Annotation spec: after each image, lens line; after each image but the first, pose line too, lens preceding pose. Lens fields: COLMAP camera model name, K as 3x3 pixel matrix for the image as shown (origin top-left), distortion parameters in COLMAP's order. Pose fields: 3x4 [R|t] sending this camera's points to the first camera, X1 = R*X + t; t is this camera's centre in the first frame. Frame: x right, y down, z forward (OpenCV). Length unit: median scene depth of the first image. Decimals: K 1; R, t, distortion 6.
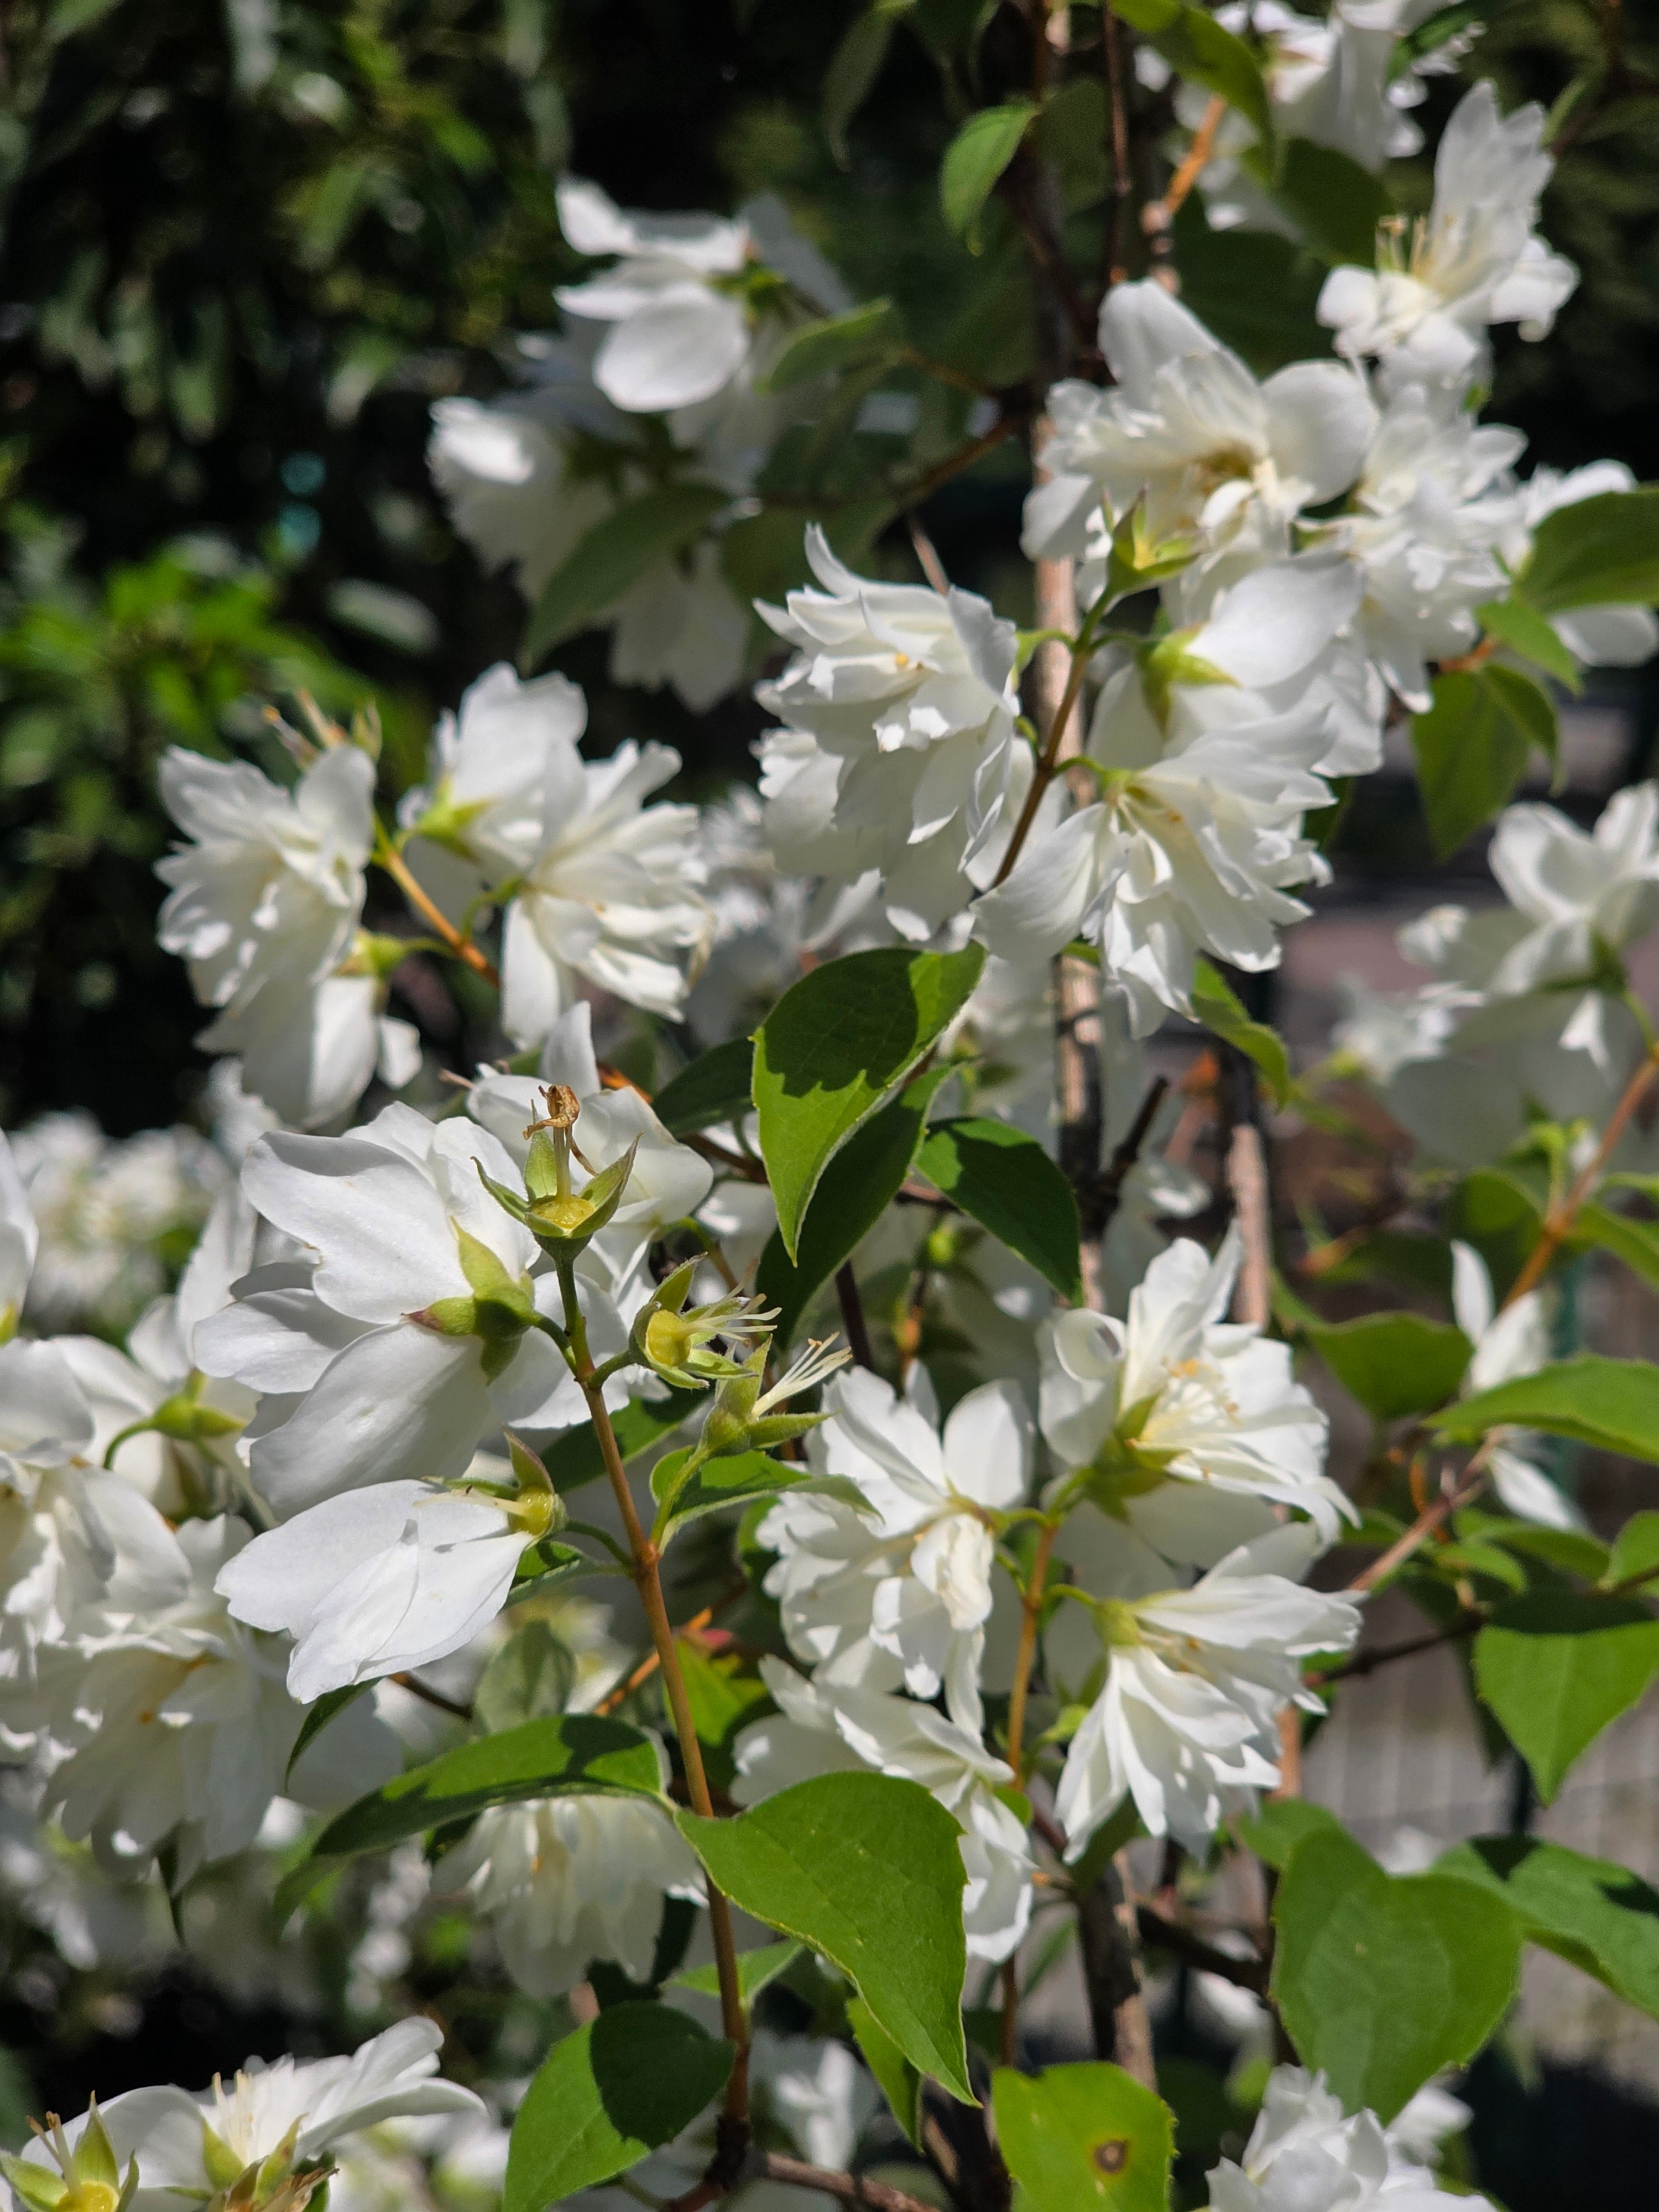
lens RADIAL K [[4445.0, 0, 835.3], [0, 4445.0, 1124.2], [0, 0, 1]] dist [-0.138188, 0.000000]
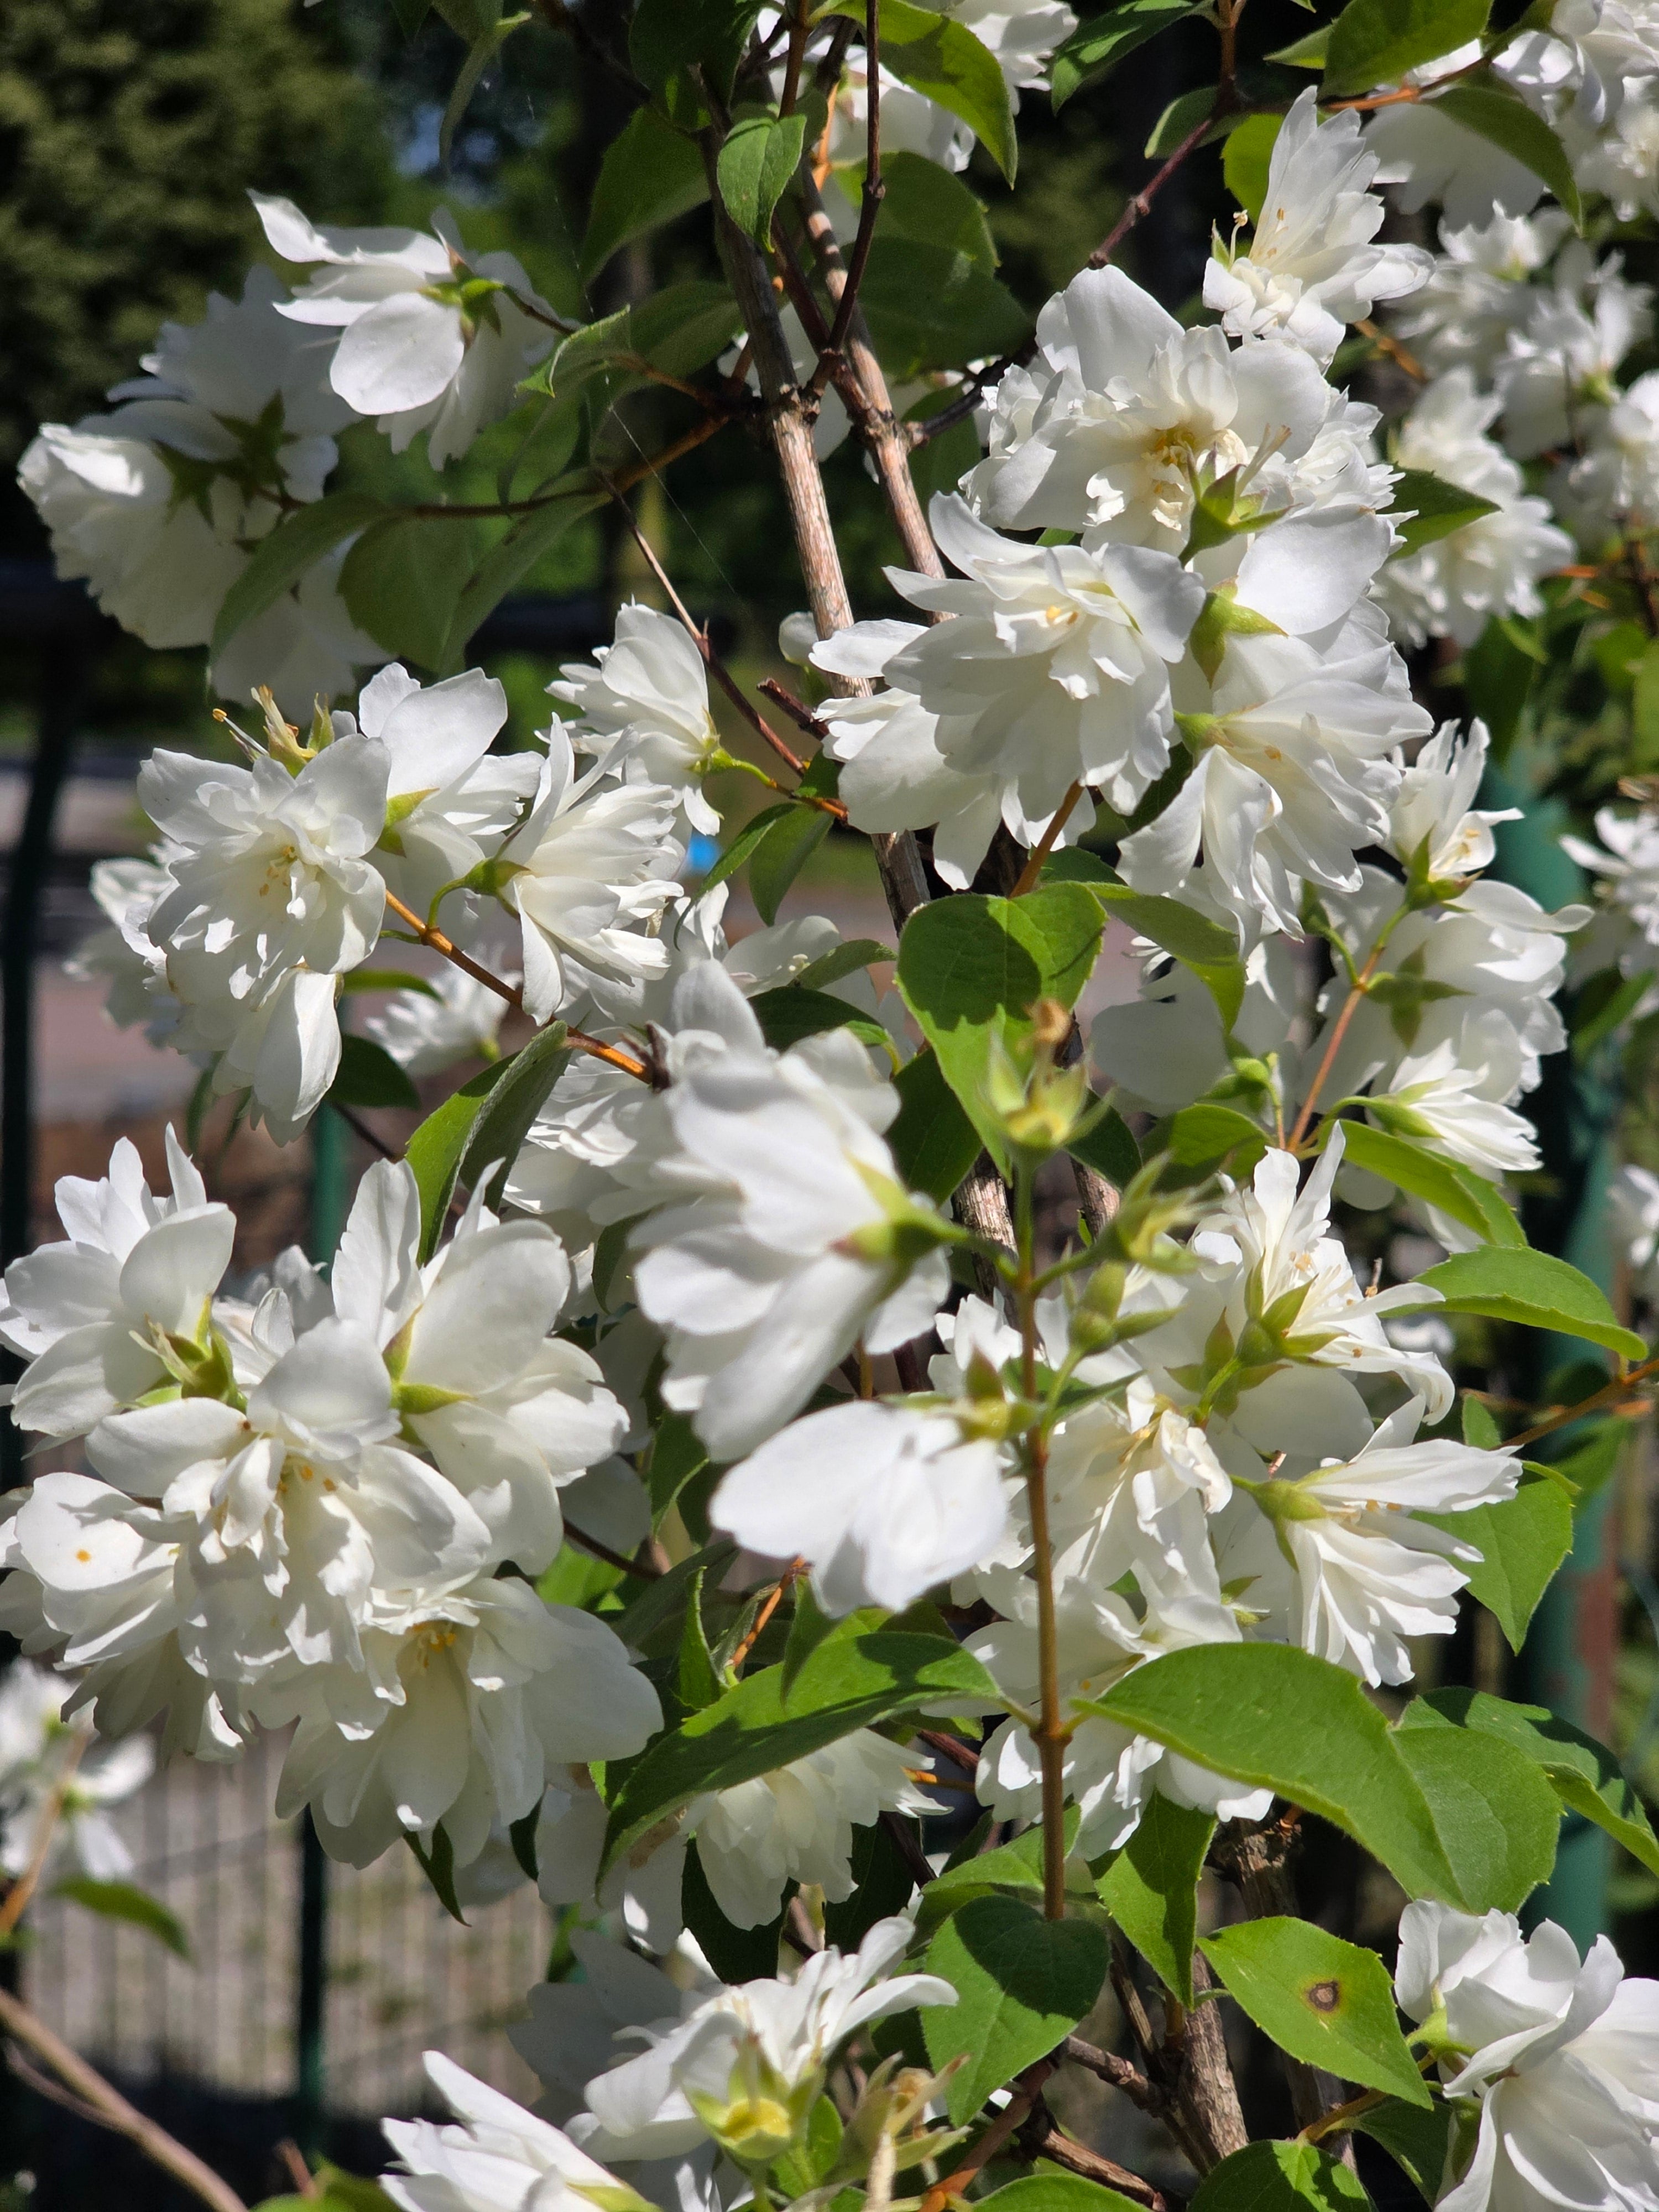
lens RADIAL K [[4445.0, 0, 821.8], [0, 4445.0, 1098.4], [0, 0, 1]] dist [-0.138188, 0.000000]
pose [[0.941047, -0.068871, 0.331191, -0.394423], [0.076841, 0.996983, -0.011014, 0.018277], [-0.329433, 0.035814, 0.943499, 0.019660]]
